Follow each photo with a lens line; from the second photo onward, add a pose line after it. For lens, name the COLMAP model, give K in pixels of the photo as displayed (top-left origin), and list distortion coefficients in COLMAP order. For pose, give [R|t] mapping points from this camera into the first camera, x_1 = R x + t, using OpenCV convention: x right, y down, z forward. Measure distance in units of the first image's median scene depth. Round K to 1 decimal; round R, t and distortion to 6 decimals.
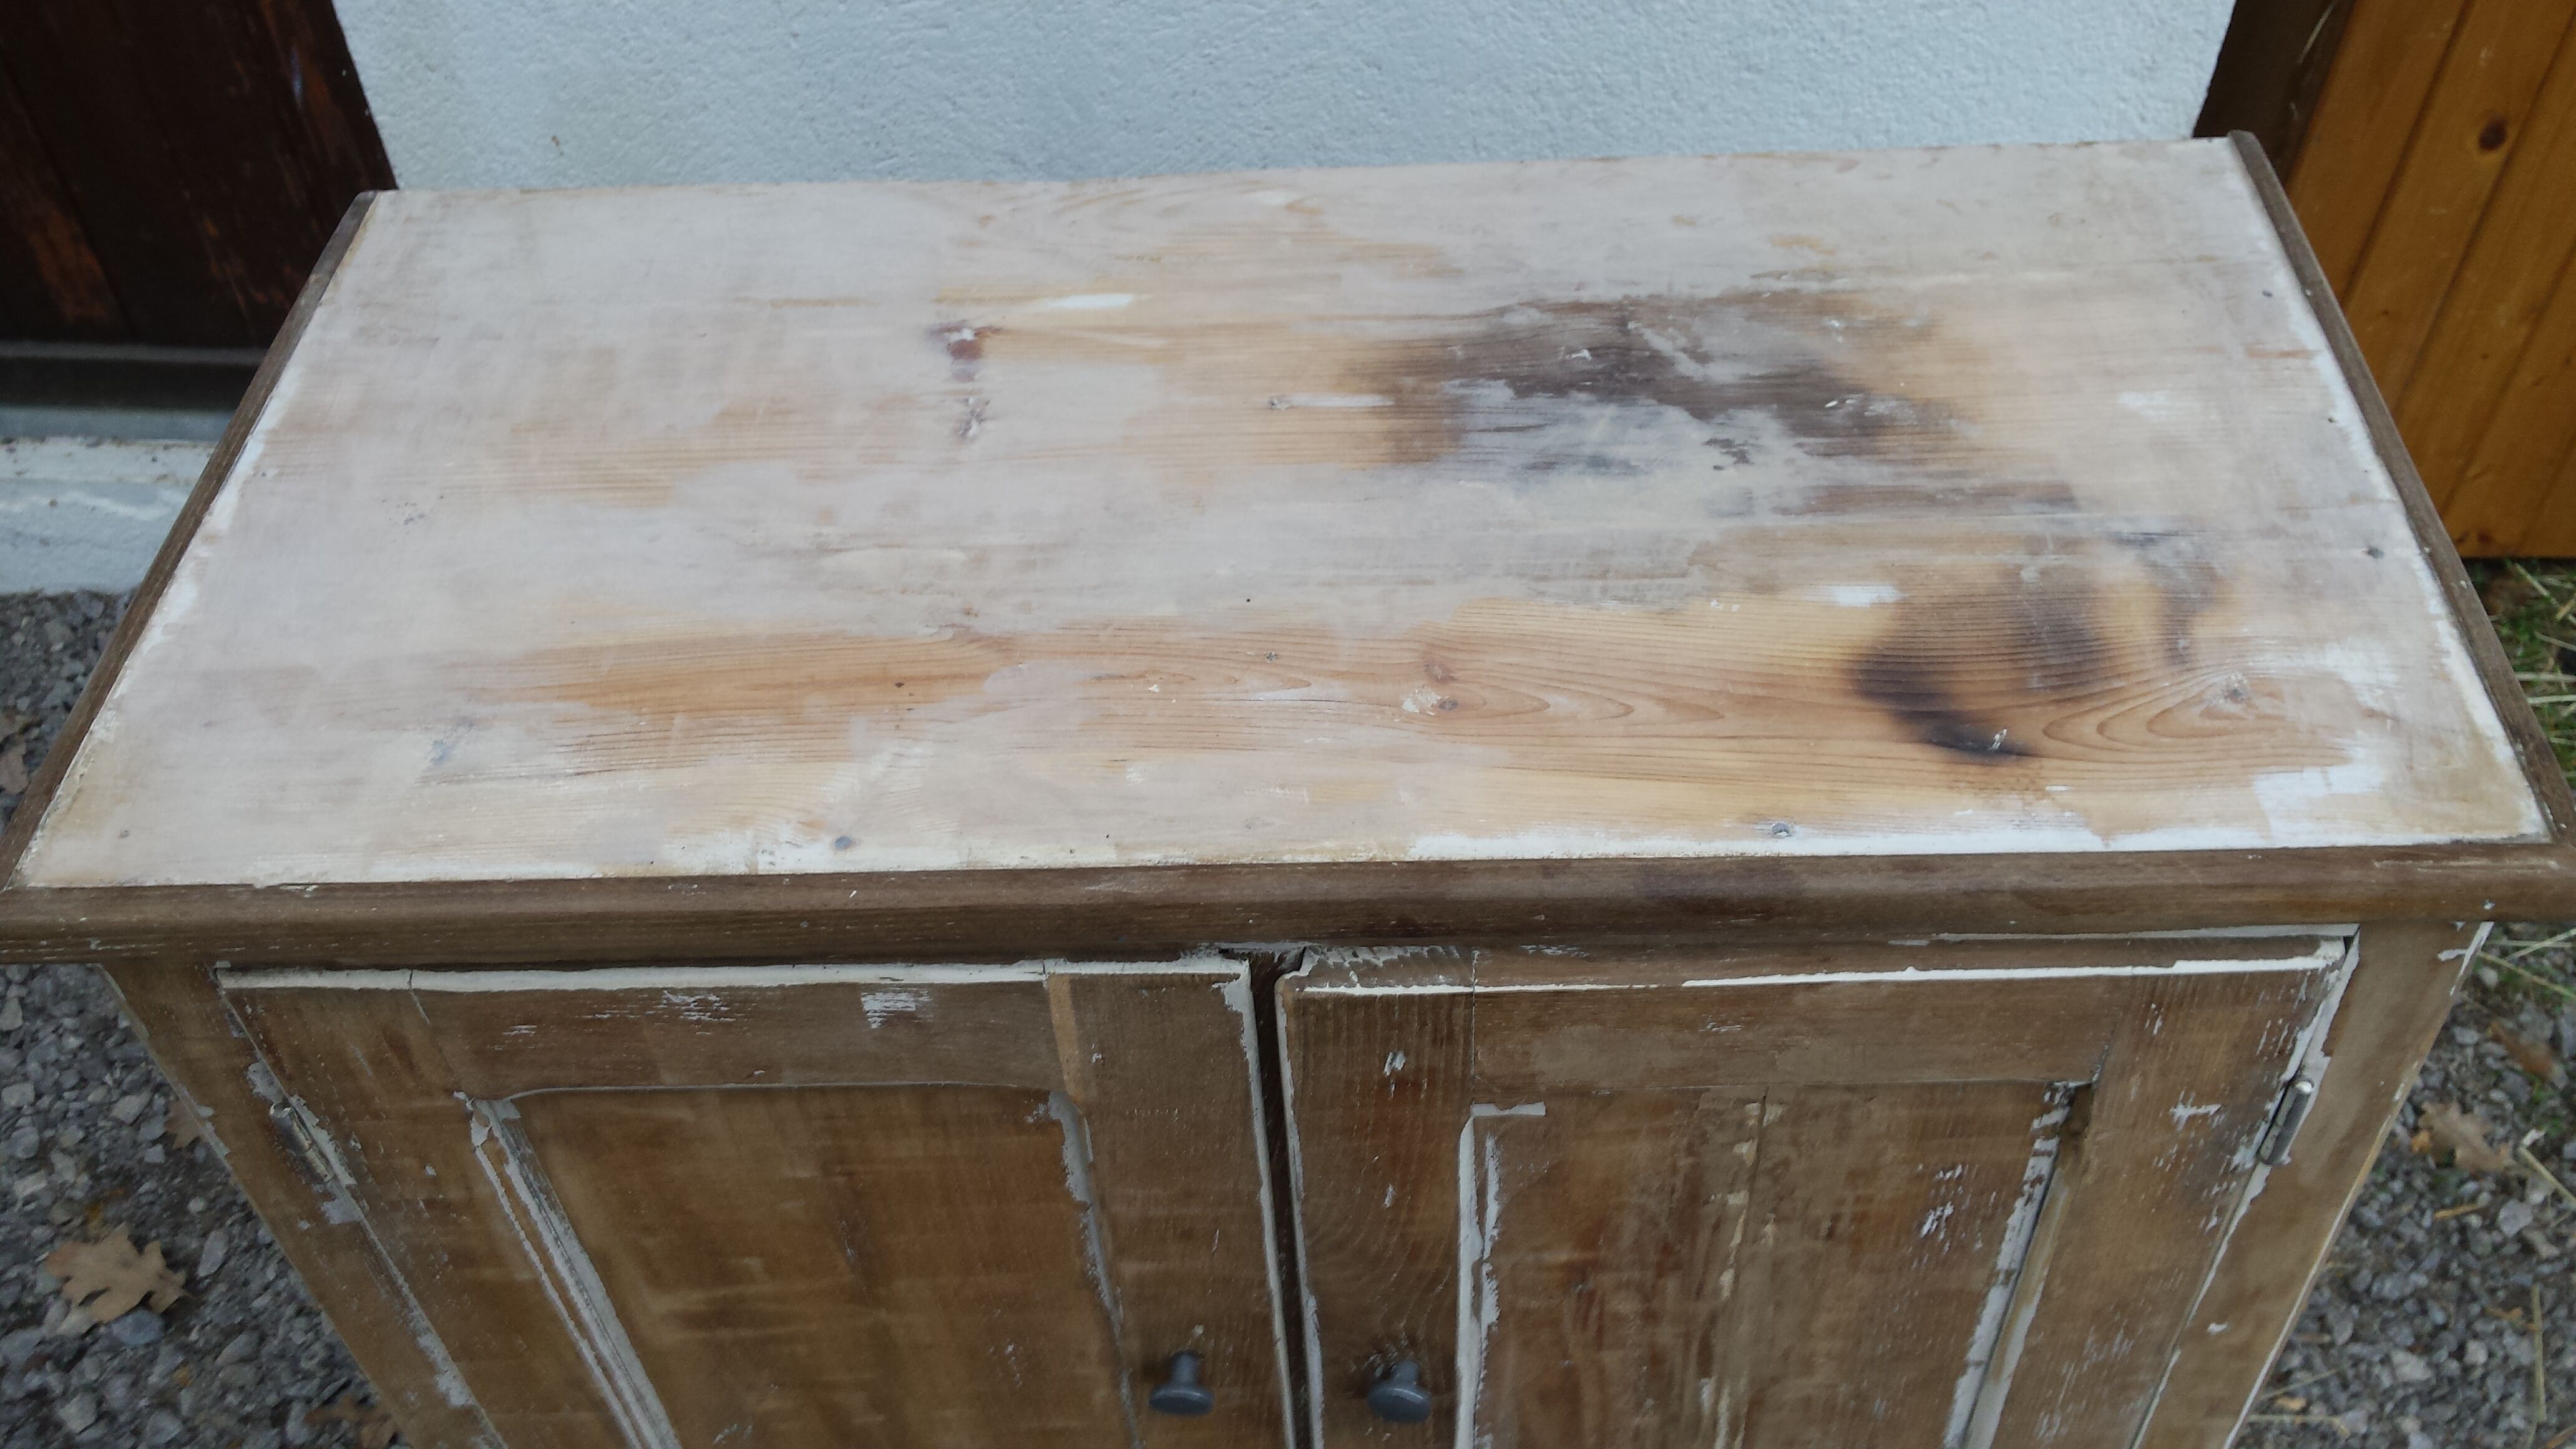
lens RADIAL K [[2338.4, 0, 1278.6], [0, 2338.4, 720.0], [0, 0, 1]] dist [0.101791, -0.202977]
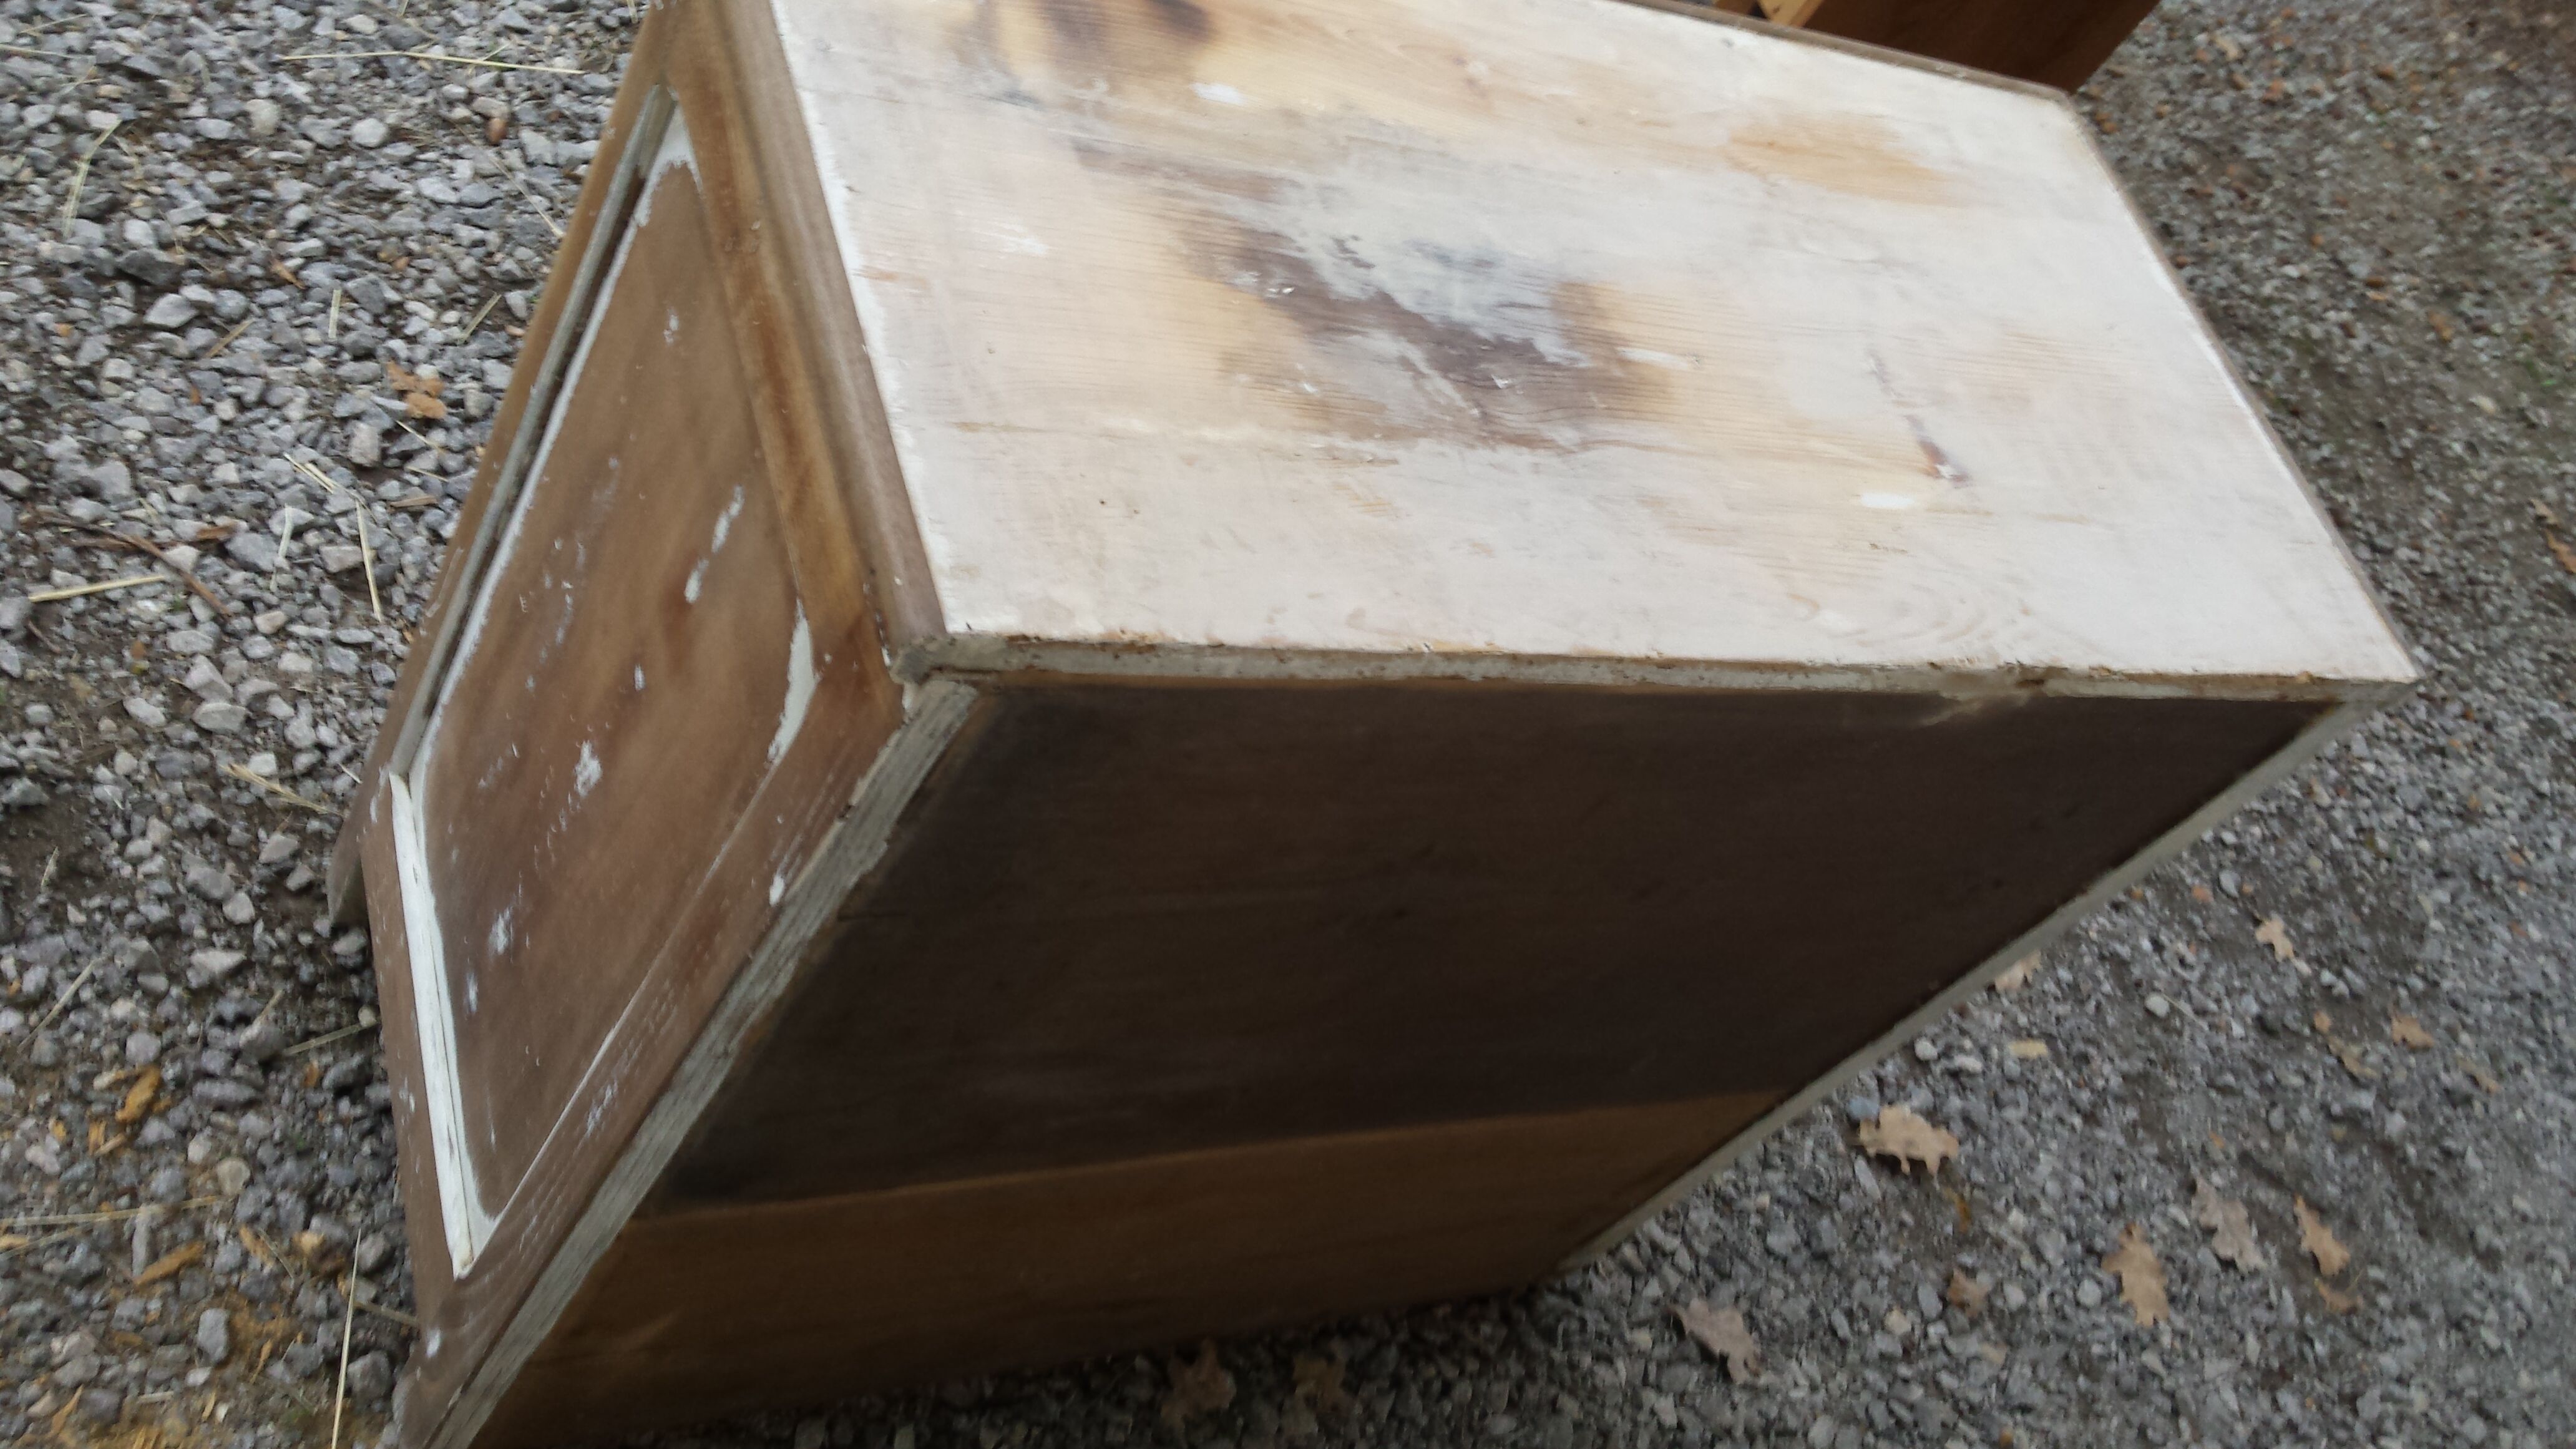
lens RADIAL K [[2338.4, 0, 1278.6], [0, 2338.4, 720.0], [0, 0, 1]] dist [0.101791, -0.202977]
pose [[-0.850159, 0.036080, -0.525289, 0.780606], [-0.519723, -0.217366, 0.826220, -1.015918], [-0.084370, 0.975423, 0.203547, 0.971266]]
